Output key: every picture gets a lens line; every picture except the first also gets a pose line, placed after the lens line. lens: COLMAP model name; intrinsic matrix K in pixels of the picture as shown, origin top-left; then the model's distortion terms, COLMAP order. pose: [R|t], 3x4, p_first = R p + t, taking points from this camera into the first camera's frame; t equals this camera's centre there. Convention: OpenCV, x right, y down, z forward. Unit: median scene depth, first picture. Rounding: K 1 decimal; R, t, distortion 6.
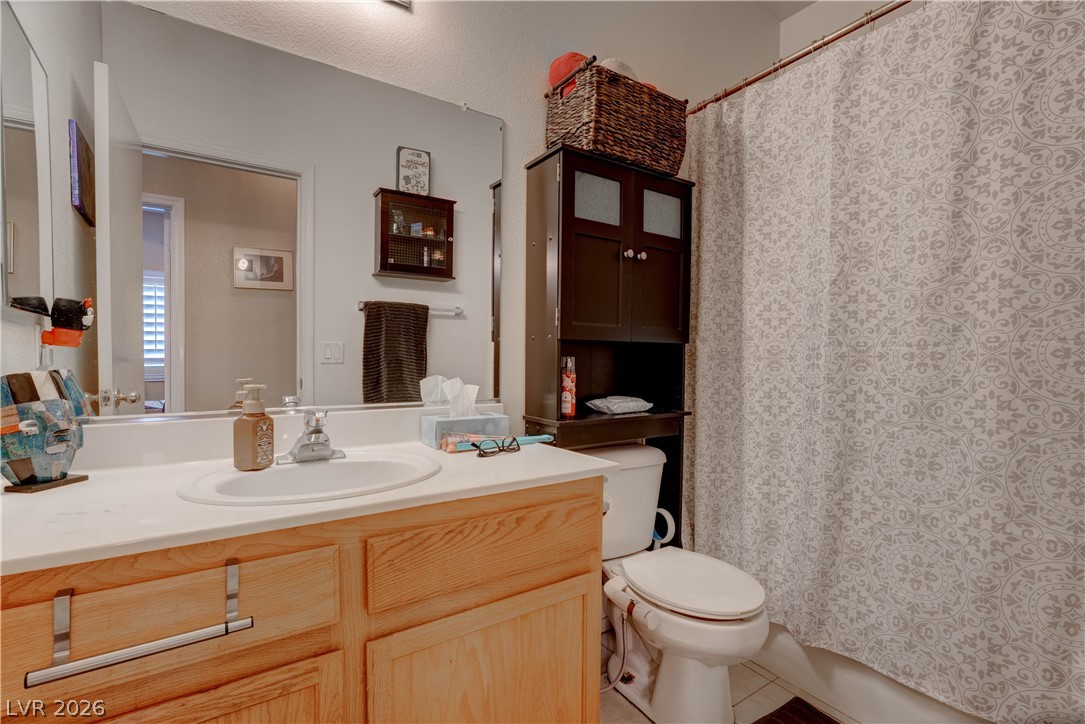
lens RADIAL K [[492.7, 0, 540.0], [0, 492.7, 365.5], [0, 0, 1]] dist [-0.018297, 0.005556]
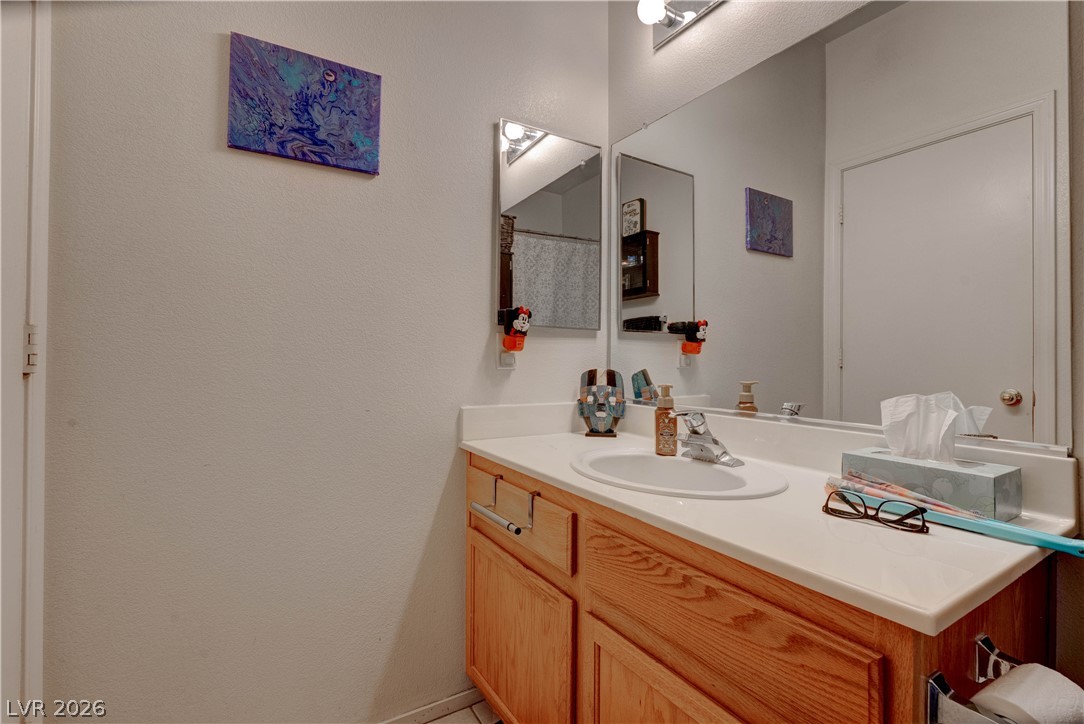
lens RADIAL K [[492.2, 0, 538.8], [0, 492.2, 358.1], [0, 0, 1]] dist [-0.018297, 0.005556]
pose [[-0.036879, -0.006118, -0.999301, 0.716518], [-0.023905, 0.999701, -0.005238, -0.010667], [0.999034, 0.023695, -0.037014, 0.829346]]
